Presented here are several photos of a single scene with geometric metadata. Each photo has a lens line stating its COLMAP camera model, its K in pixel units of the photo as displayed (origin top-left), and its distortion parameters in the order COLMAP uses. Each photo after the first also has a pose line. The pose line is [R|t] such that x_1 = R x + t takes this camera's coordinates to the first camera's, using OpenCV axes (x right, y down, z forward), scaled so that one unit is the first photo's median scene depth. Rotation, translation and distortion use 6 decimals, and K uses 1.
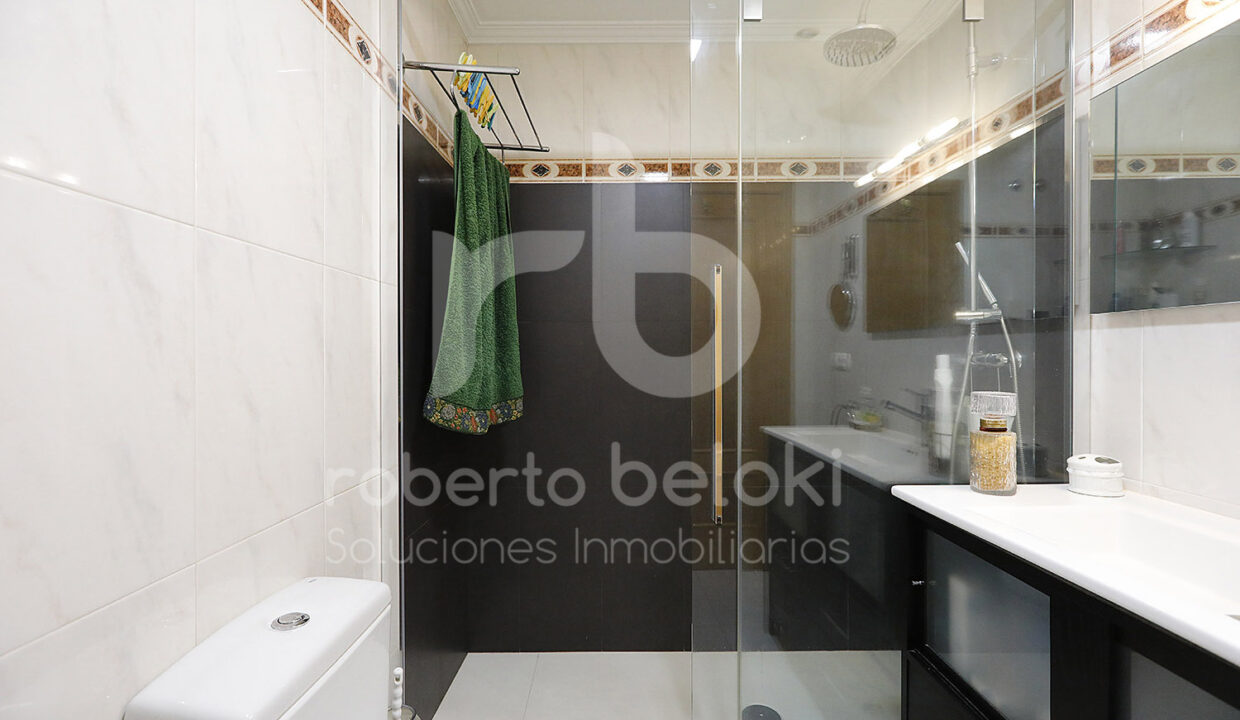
lens RADIAL K [[552.5, 0, 617.2], [0, 552.5, 355.3], [0, 0, 1]] dist [-0.006686, 0.001632]
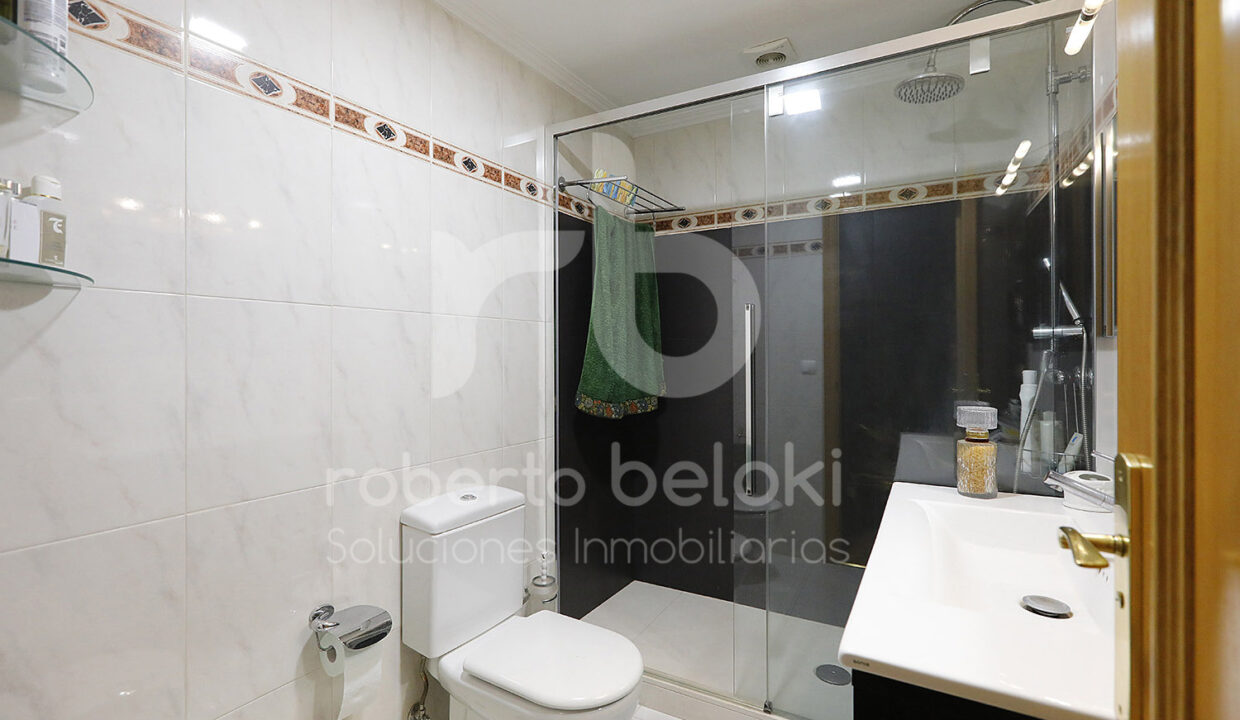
lens RADIAL K [[552.5, 0, 618.1], [0, 552.5, 353.7], [0, 0, 1]] dist [-0.006686, 0.001632]
pose [[0.868899, 0.003285, -0.494979, 0.453536], [-0.002382, 0.999994, 0.002455, -0.033621], [0.494984, -0.000954, 0.868902, -0.261865]]
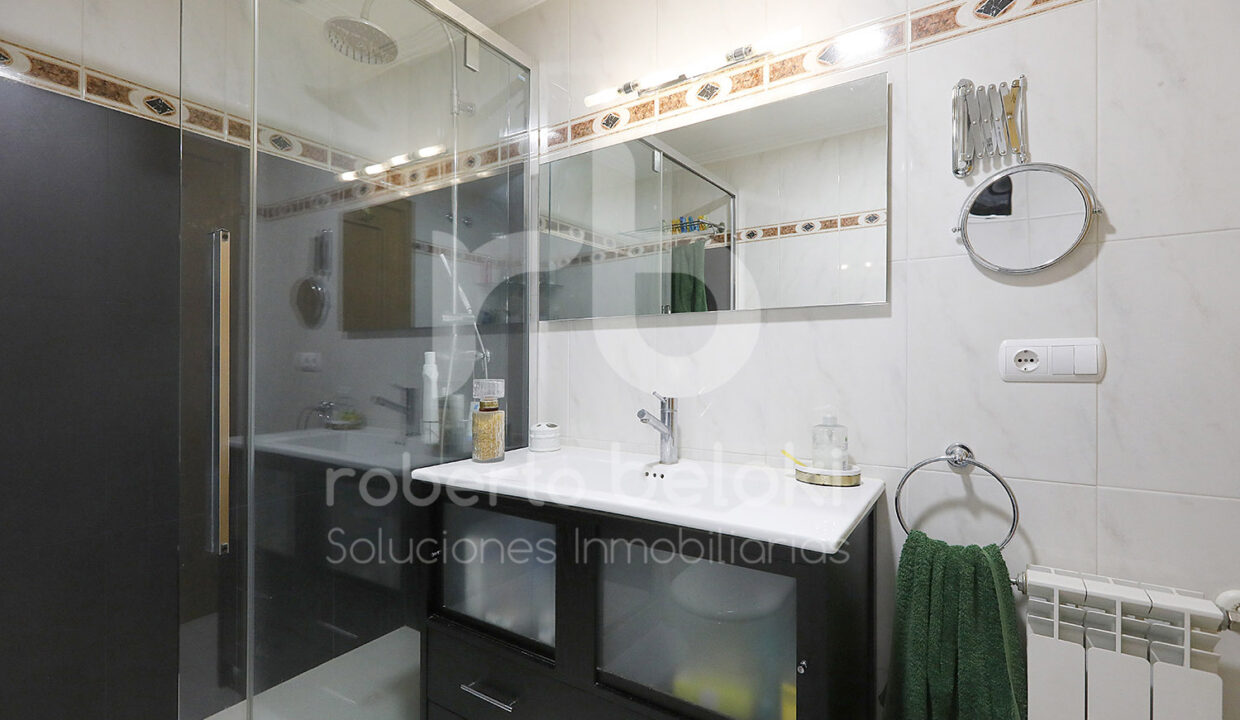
lens RADIAL K [[552.5, 0, 613.9], [0, 552.5, 364.5], [0, 0, 1]] dist [-0.006686, 0.001632]
pose [[0.541533, 0.000997, 0.840679, -0.159429], [0.002209, 0.999994, -0.002609, 0.029966], [-0.840677, 0.003270, 0.541528, 0.078501]]
